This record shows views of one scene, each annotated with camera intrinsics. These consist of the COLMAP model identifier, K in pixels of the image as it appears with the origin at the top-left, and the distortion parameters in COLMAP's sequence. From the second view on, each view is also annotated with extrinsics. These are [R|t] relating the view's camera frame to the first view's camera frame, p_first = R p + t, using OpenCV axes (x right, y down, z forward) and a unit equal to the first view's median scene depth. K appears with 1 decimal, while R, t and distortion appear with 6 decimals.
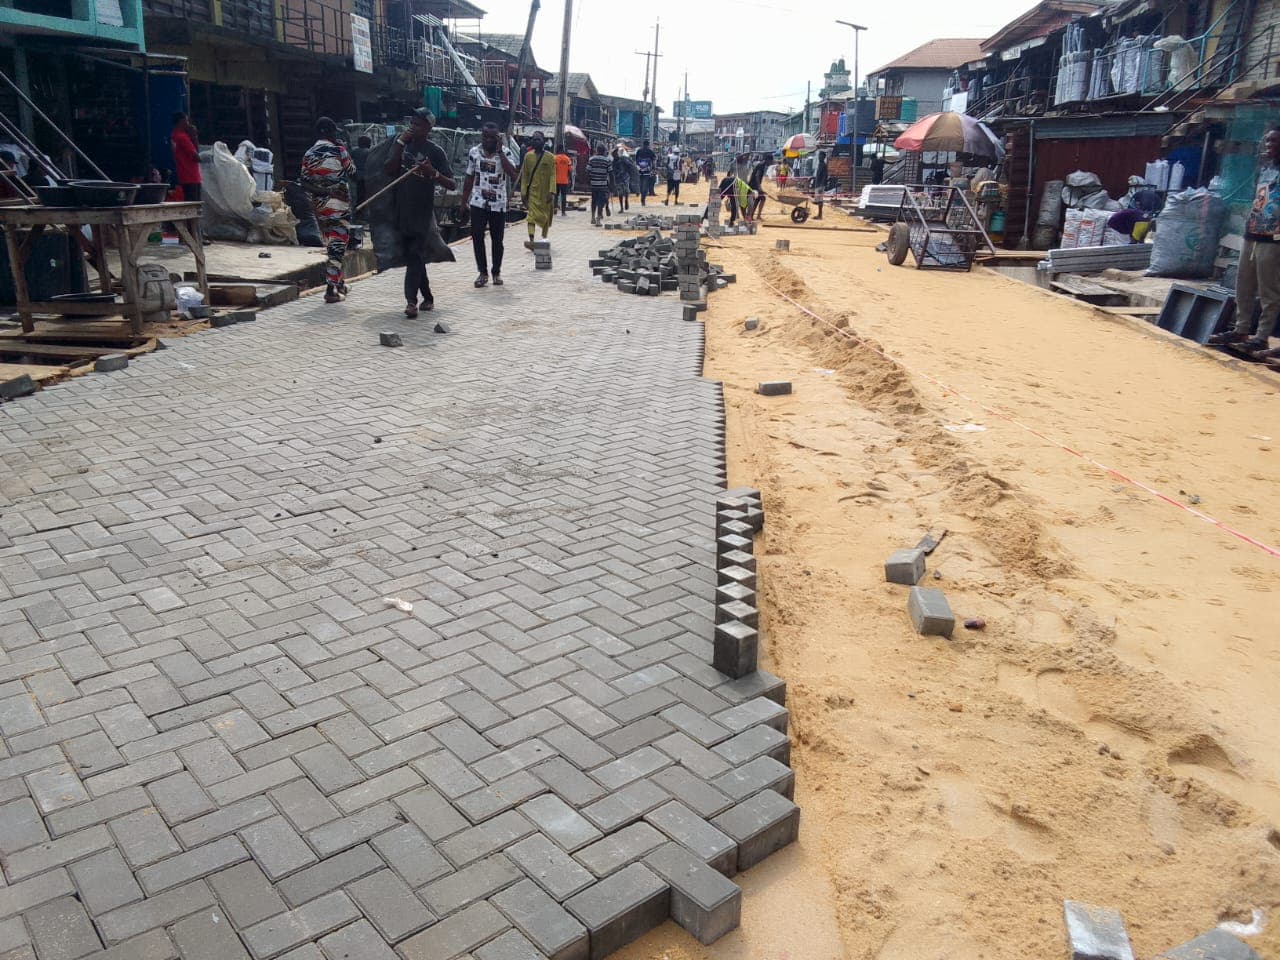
lens RADIAL K [[966.9, 0, 638.2], [0, 966.9, 483.6], [0, 0, 1]] dist [0.022009, -0.031414]
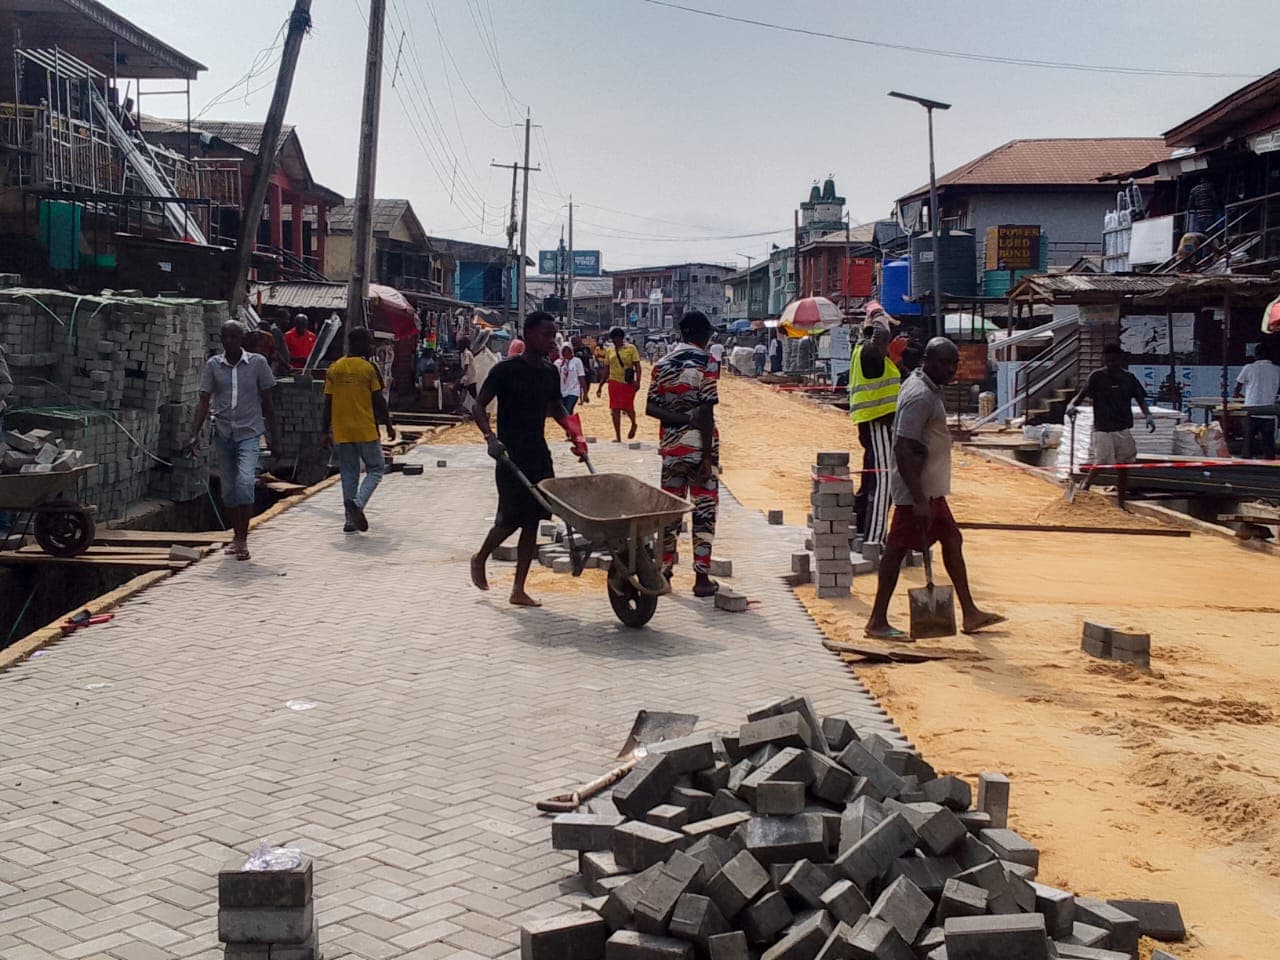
lens RADIAL K [[1606.0, 0, 644.9], [0, 1606.0, 479.0], [0, 0, 1]] dist [0.079178, 0.000000]
pose [[0.994907, -0.019663, 0.098858, -0.011869], [0.042158, 0.972054, -0.230939, -0.050857], [-0.091555, 0.233930, 0.967933, 0.140299]]
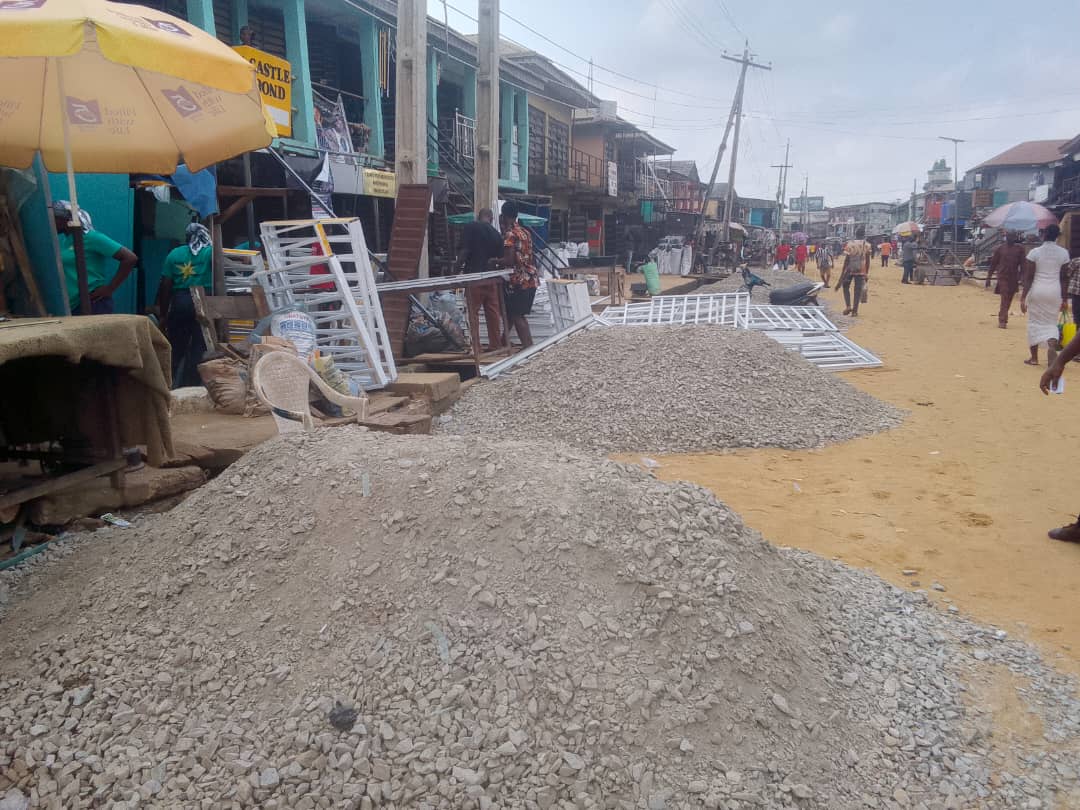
lens RADIAL K [[815.8, 0, 539.8], [0, 815.8, 410.2], [0, 0, 1]] dist [0.022009, -0.031414]
pose [[0.967323, 0.014525, -0.253130, -0.022665], [-0.047136, 0.991256, -0.123248, 0.038008], [0.249126, 0.131153, 0.959549, -0.107630]]
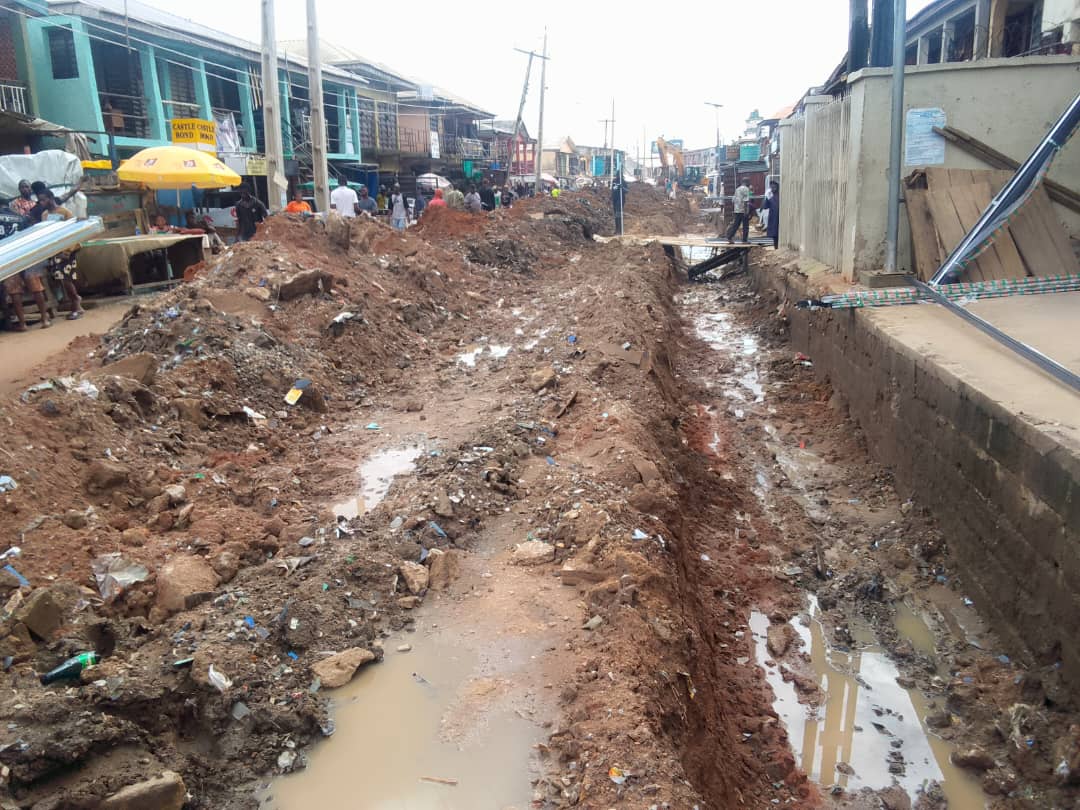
lens RADIAL K [[815.8, 0, 535.5], [0, 815.8, 407.6], [0, 0, 1]] dist [0.022009, -0.031414]
pose [[0.992276, -0.026484, -0.121192, 0.049969], [0.018651, 0.997690, -0.065319, 0.089736], [0.122642, 0.062555, 0.990478, -0.267227]]
